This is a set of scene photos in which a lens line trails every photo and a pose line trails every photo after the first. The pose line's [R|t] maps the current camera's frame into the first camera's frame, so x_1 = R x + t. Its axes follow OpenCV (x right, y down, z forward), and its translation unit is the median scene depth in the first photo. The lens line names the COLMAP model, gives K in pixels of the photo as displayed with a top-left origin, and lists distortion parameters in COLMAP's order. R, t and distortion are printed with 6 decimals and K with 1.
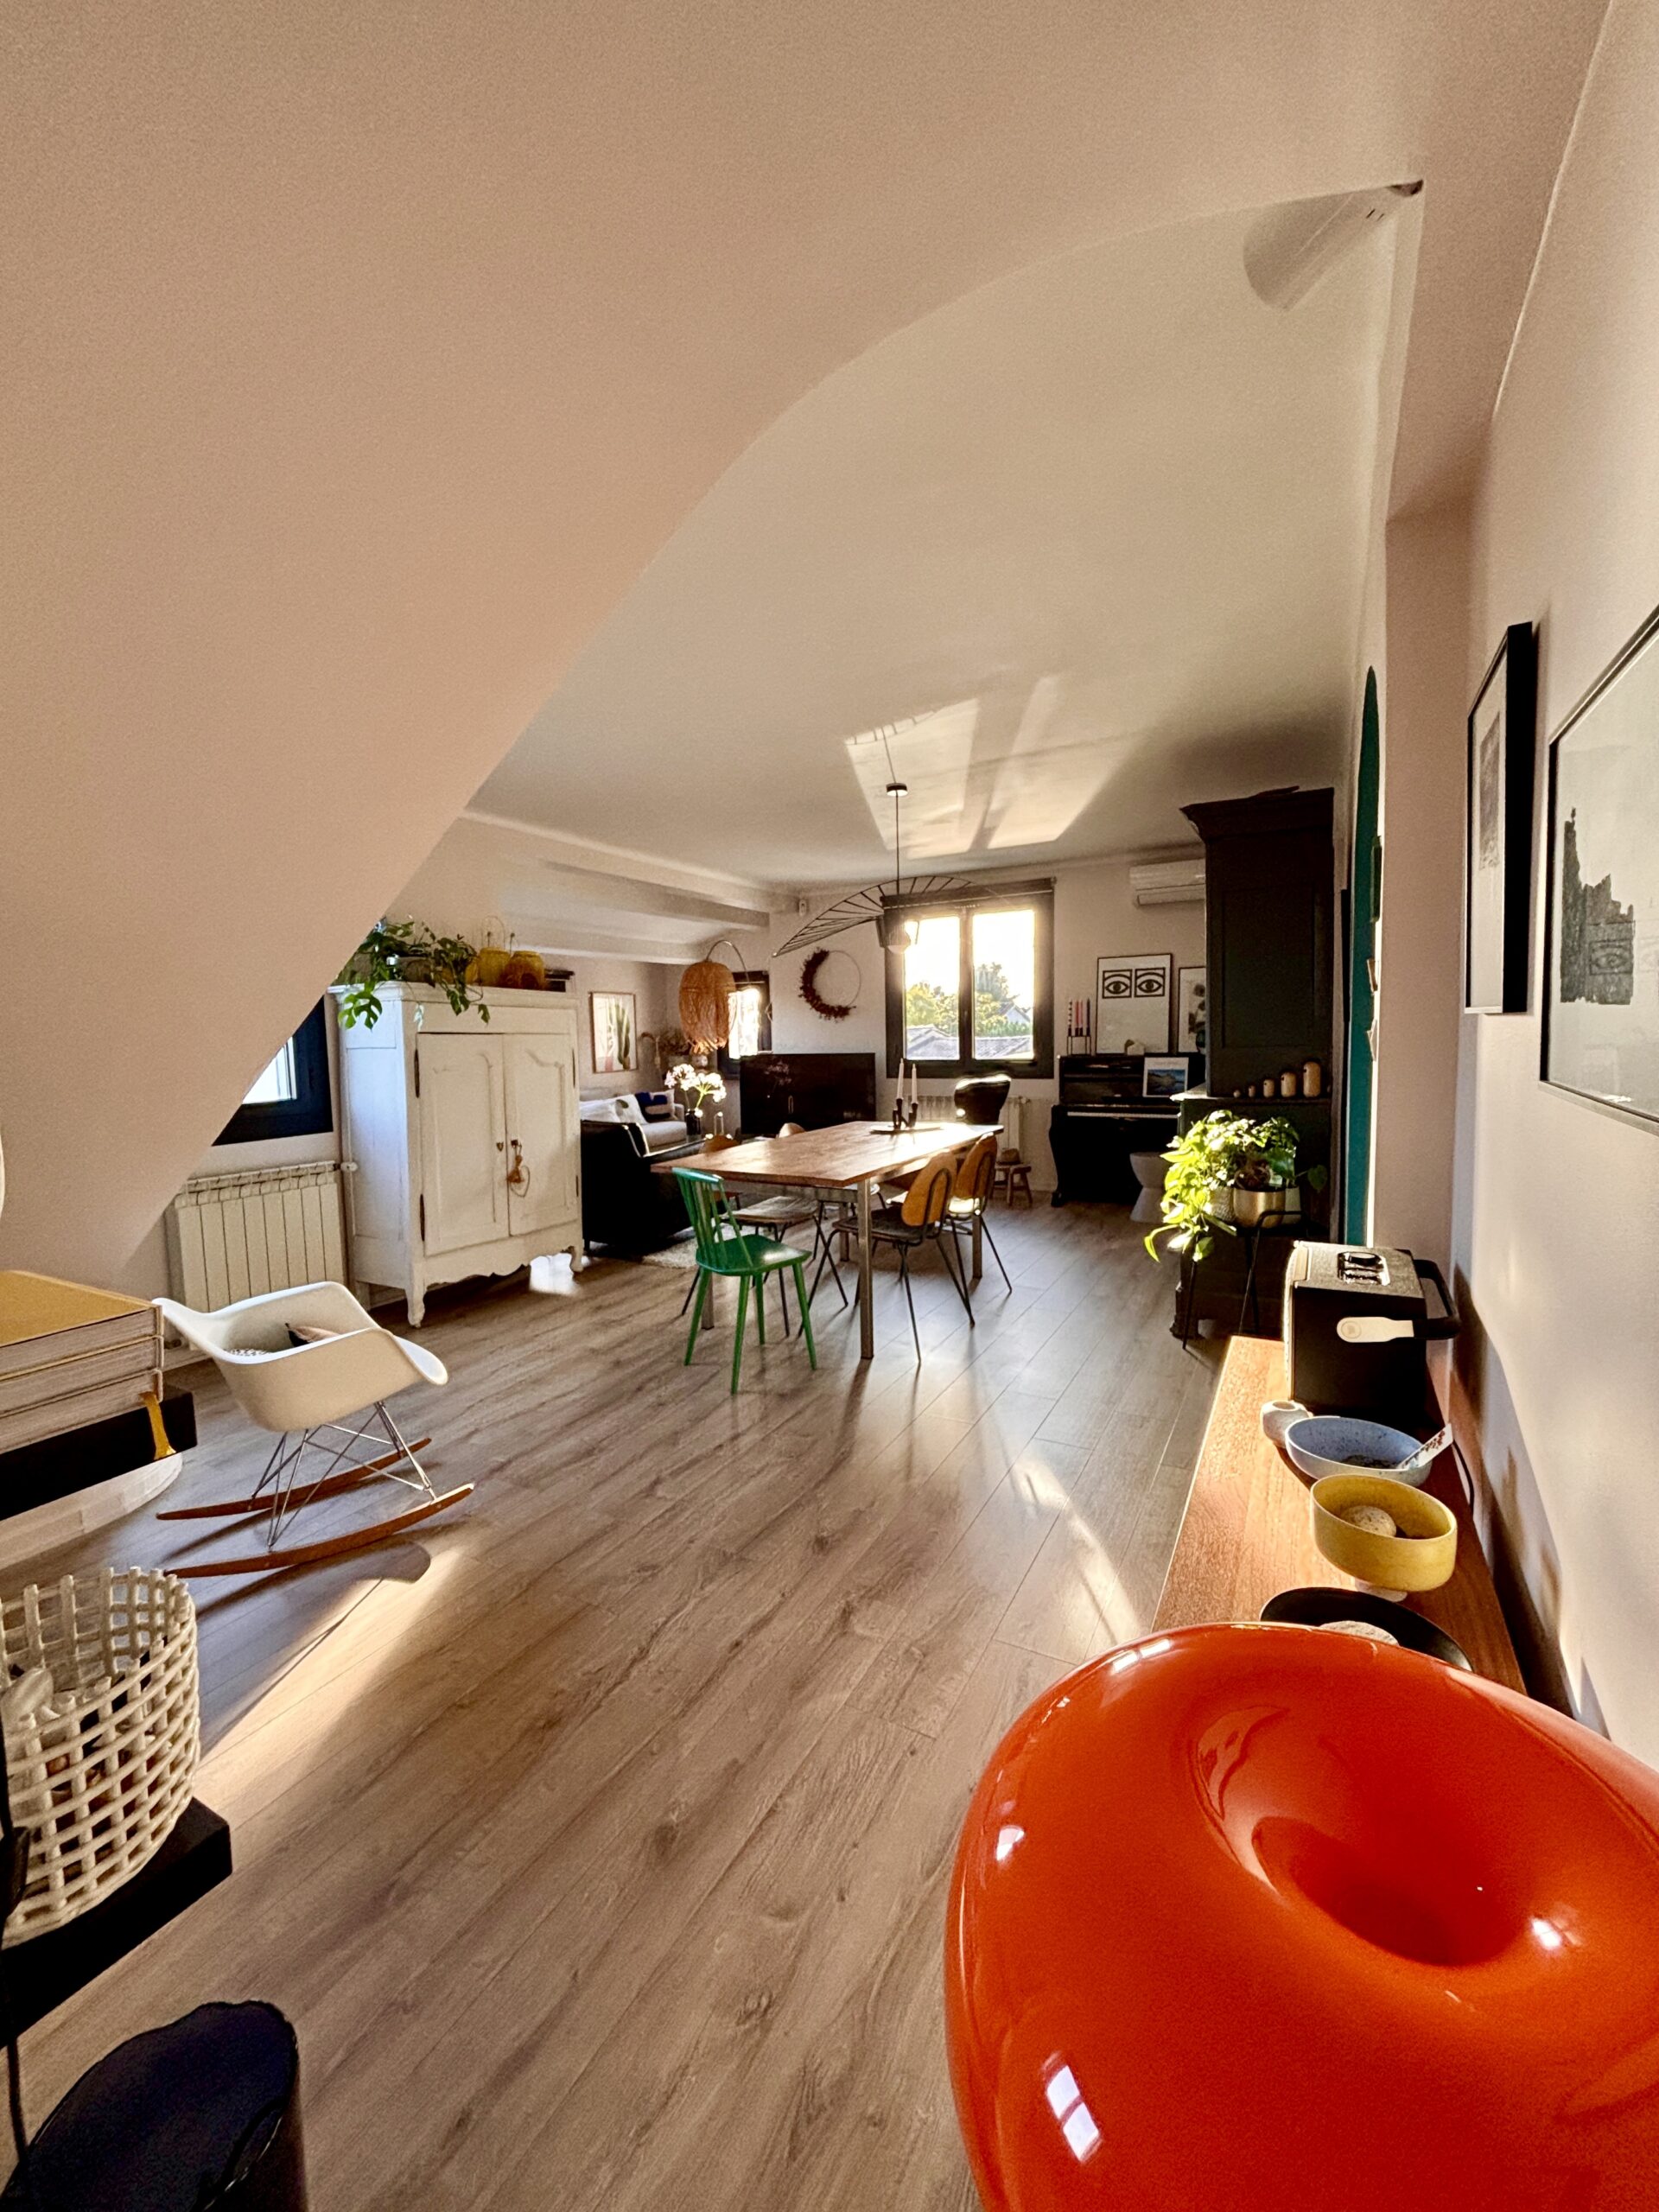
lens RADIAL K [[889.2, 0, 828.5], [0, 889.2, 1096.6], [0, 0, 1]] dist [0.001411, 0.000081]
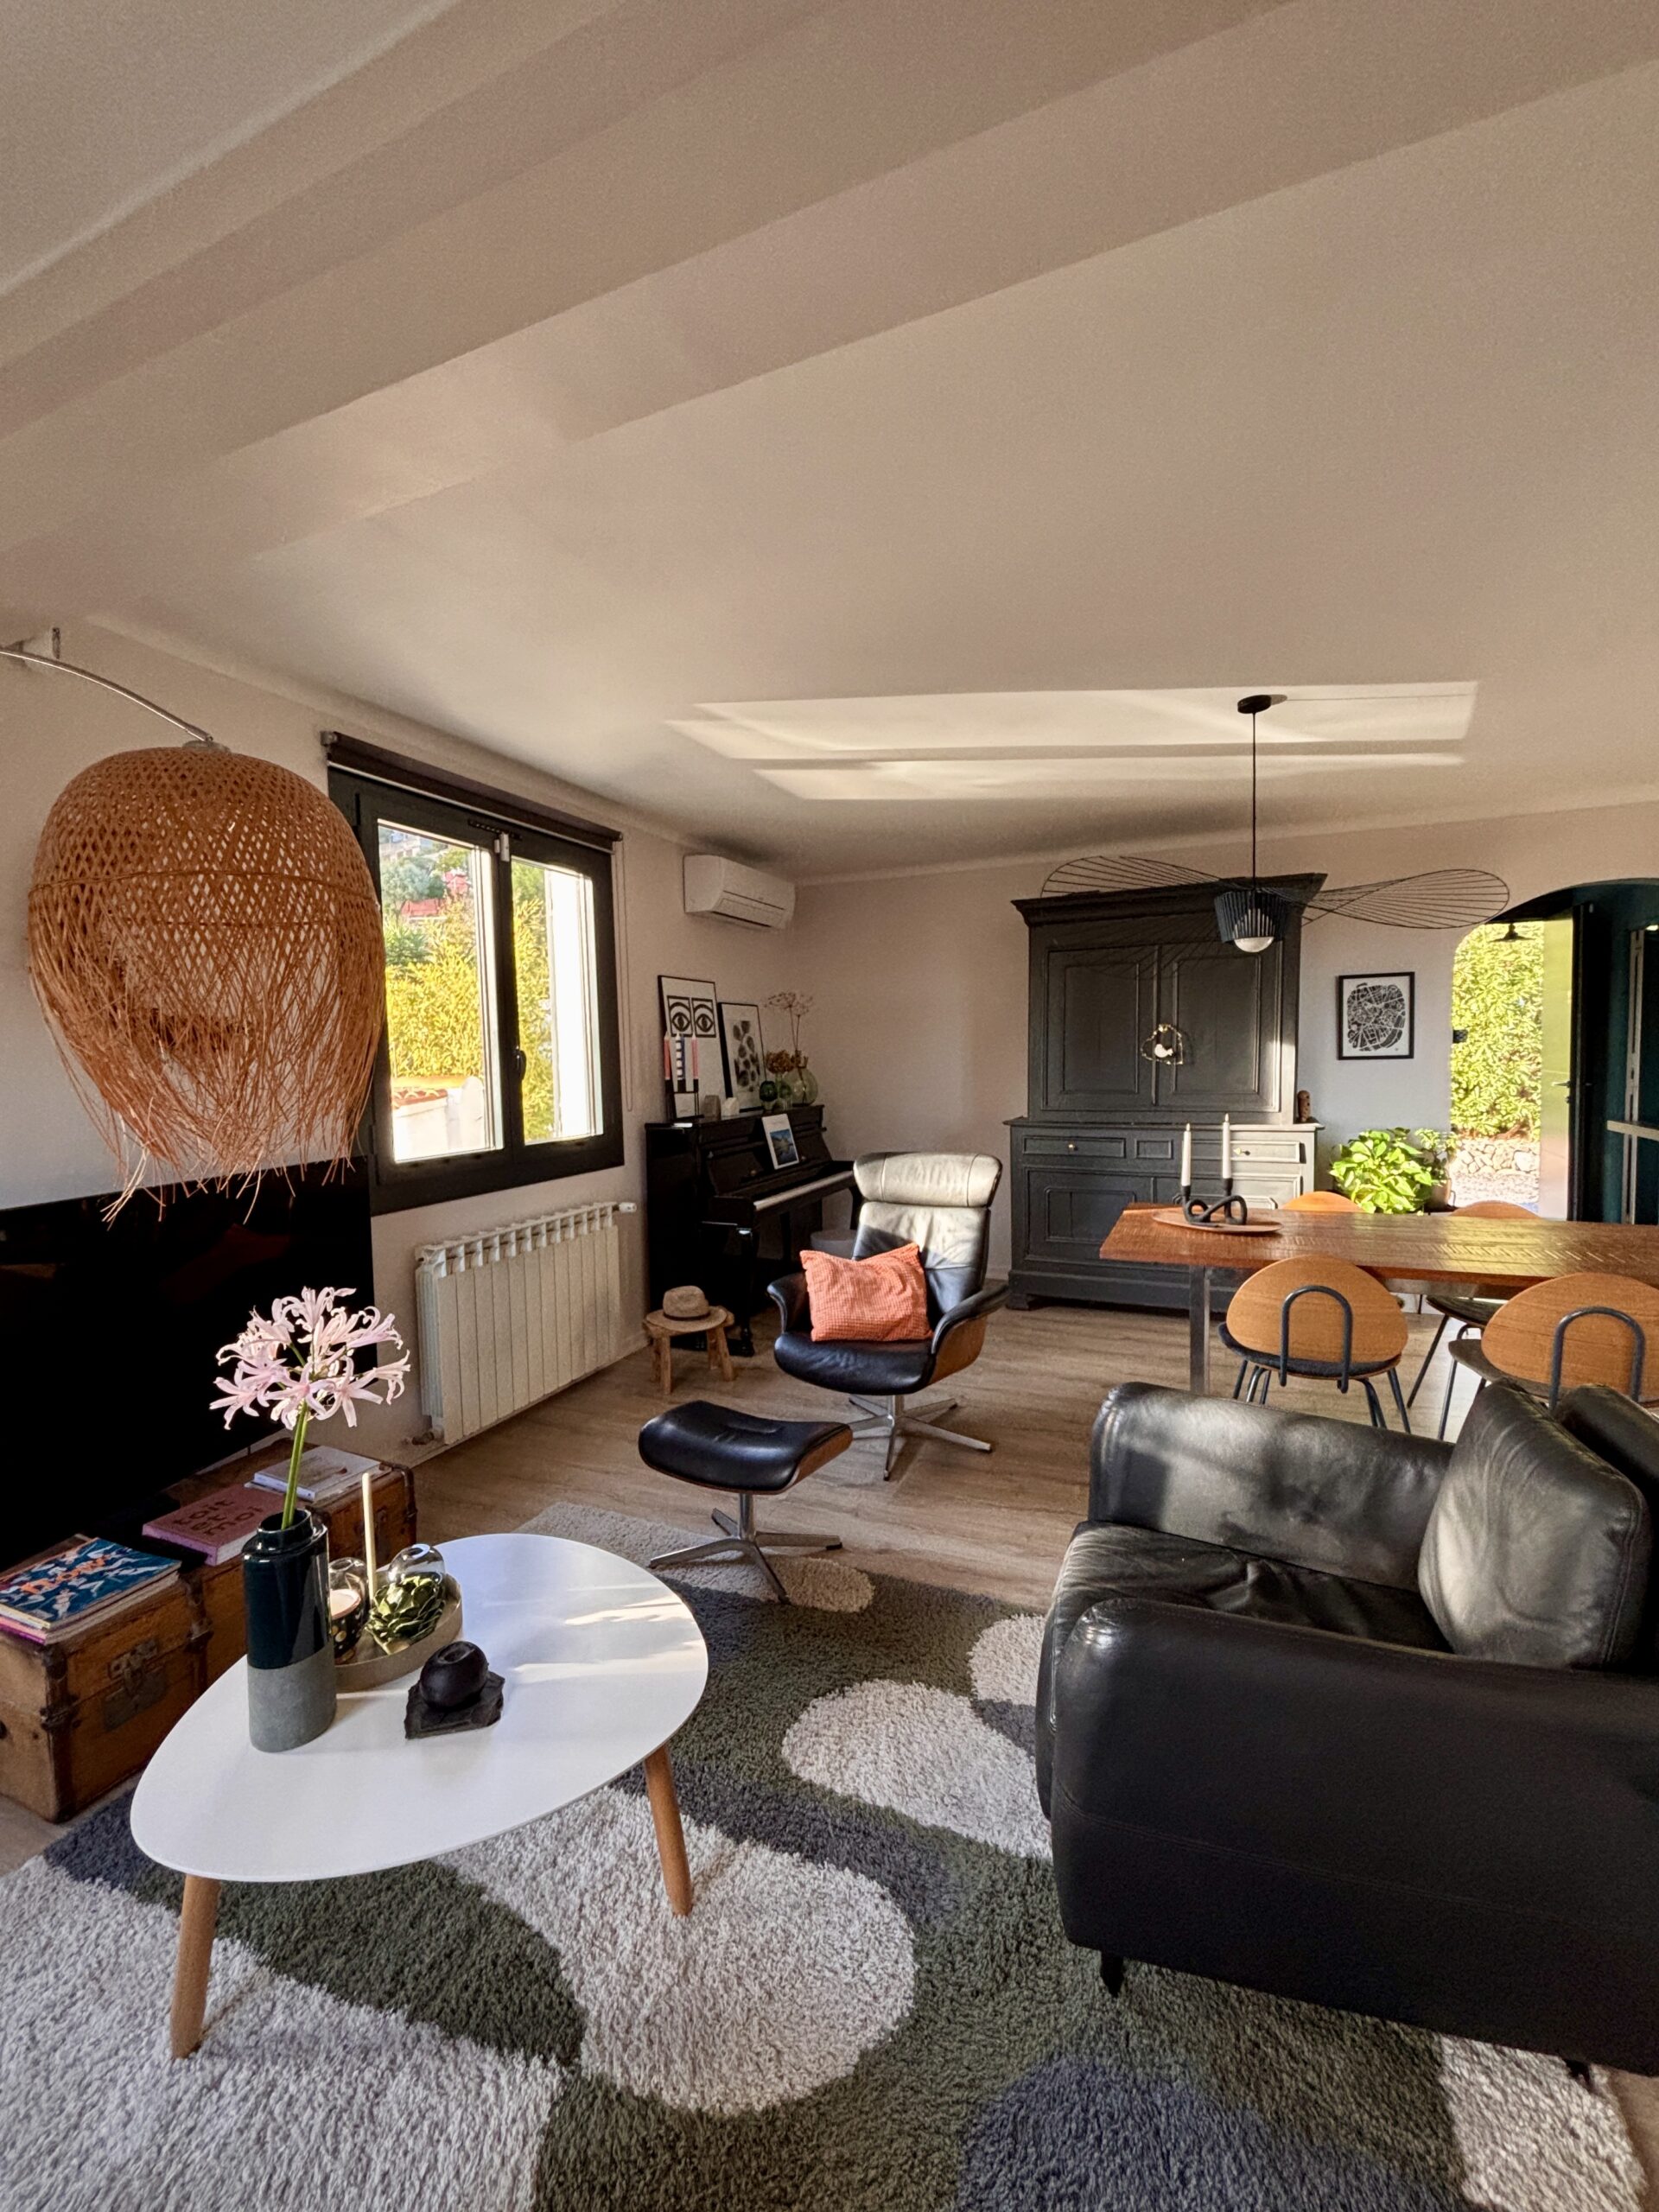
lens RADIAL K [[889.2, 0, 829.1], [0, 889.2, 1106.6], [0, 0, 1]] dist [0.001411, 0.000081]
pose [[-0.108778, -0.035491, 0.993432, -0.372003], [0.094825, 0.994435, 0.045910, -0.076691], [-0.989533, 0.099197, -0.104807, 0.951264]]
